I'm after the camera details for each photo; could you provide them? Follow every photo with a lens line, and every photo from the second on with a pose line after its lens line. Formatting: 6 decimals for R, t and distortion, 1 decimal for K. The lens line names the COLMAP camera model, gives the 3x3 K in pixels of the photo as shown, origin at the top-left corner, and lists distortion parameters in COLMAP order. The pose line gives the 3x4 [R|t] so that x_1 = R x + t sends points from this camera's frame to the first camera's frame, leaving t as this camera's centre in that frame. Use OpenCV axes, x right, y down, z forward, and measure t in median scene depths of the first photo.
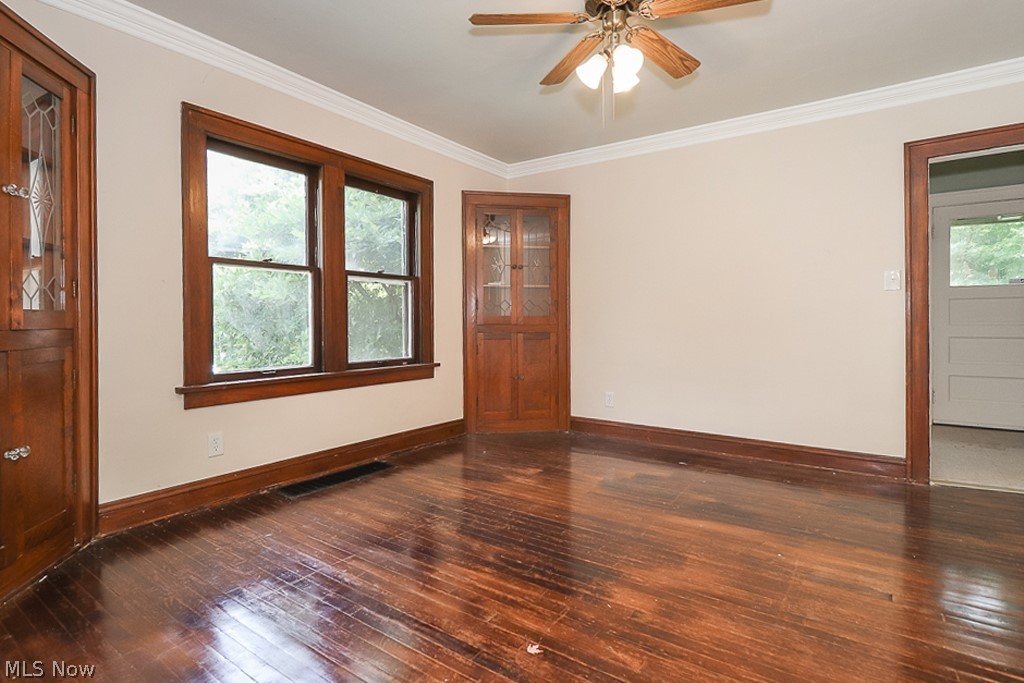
lens RADIAL K [[511.7, 0, 510.6], [0, 511.7, 323.3], [0, 0, 1]] dist [0.002835, -0.013317]
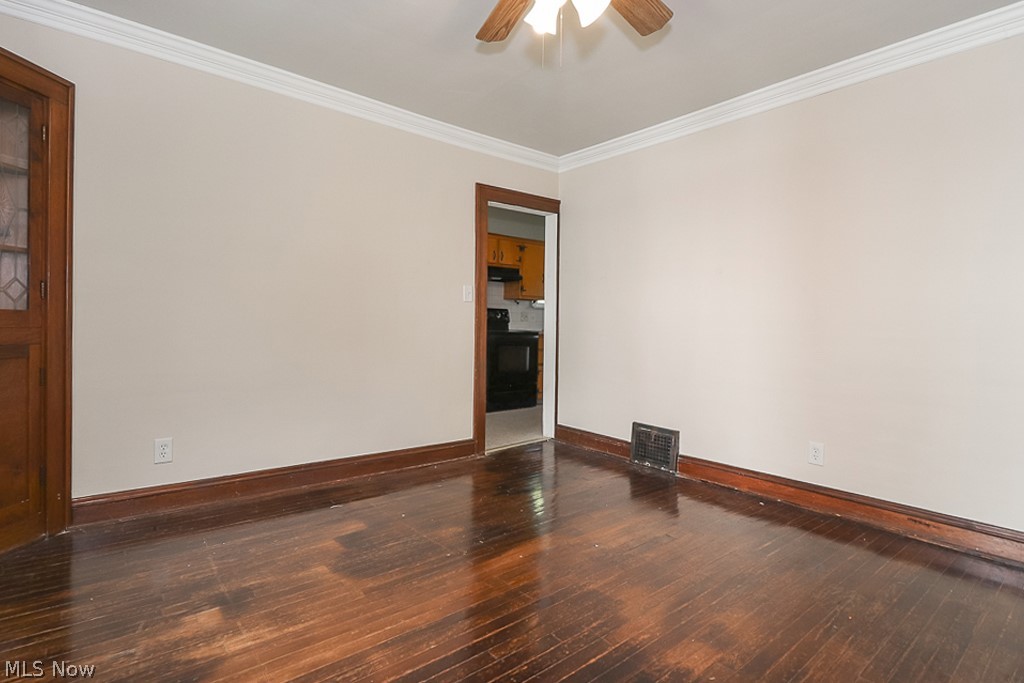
lens RADIAL K [[500.8, 0, 496.3], [0, 500.8, 326.2], [0, 0, 1]] dist [0.002714, 0.000089]
pose [[0.278813, 0.005672, 0.960329, -0.404983], [-0.012404, 0.999920, -0.002304, -0.007028], [-0.960265, -0.011269, 0.278862, 0.656739]]
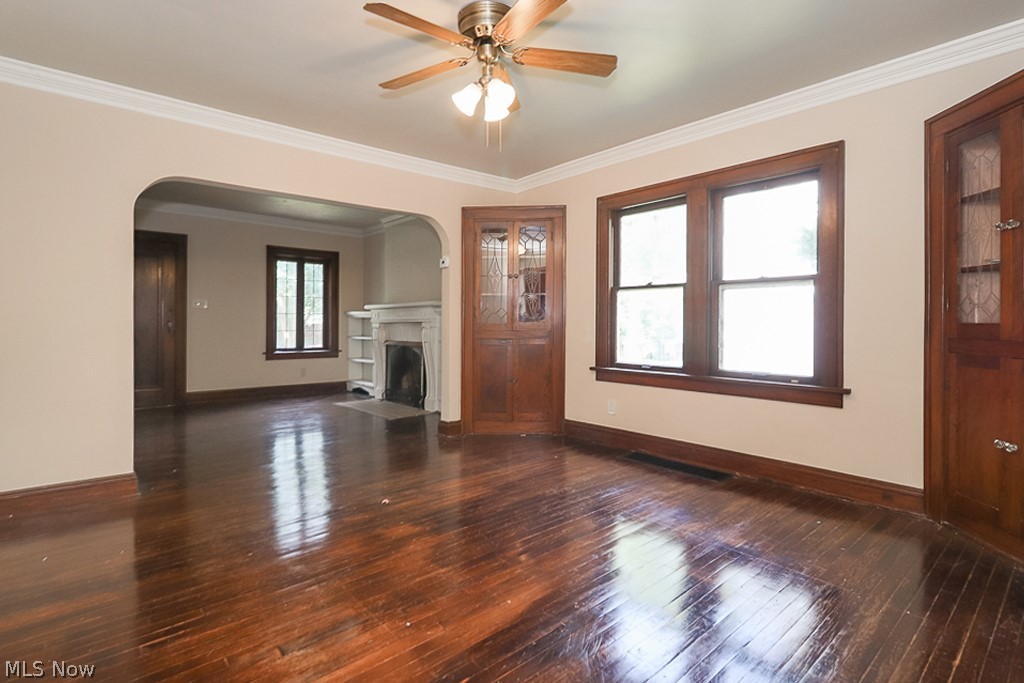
lens RADIAL K [[511.7, 0, 510.6], [0, 511.7, 323.3], [0, 0, 1]] dist [0.002835, -0.013317]
pose [[-0.232748, 0.005831, -0.972520, 0.925713], [-0.003358, 0.999971, 0.006799, -0.026382], [0.972531, 0.004848, -0.232722, 0.971610]]
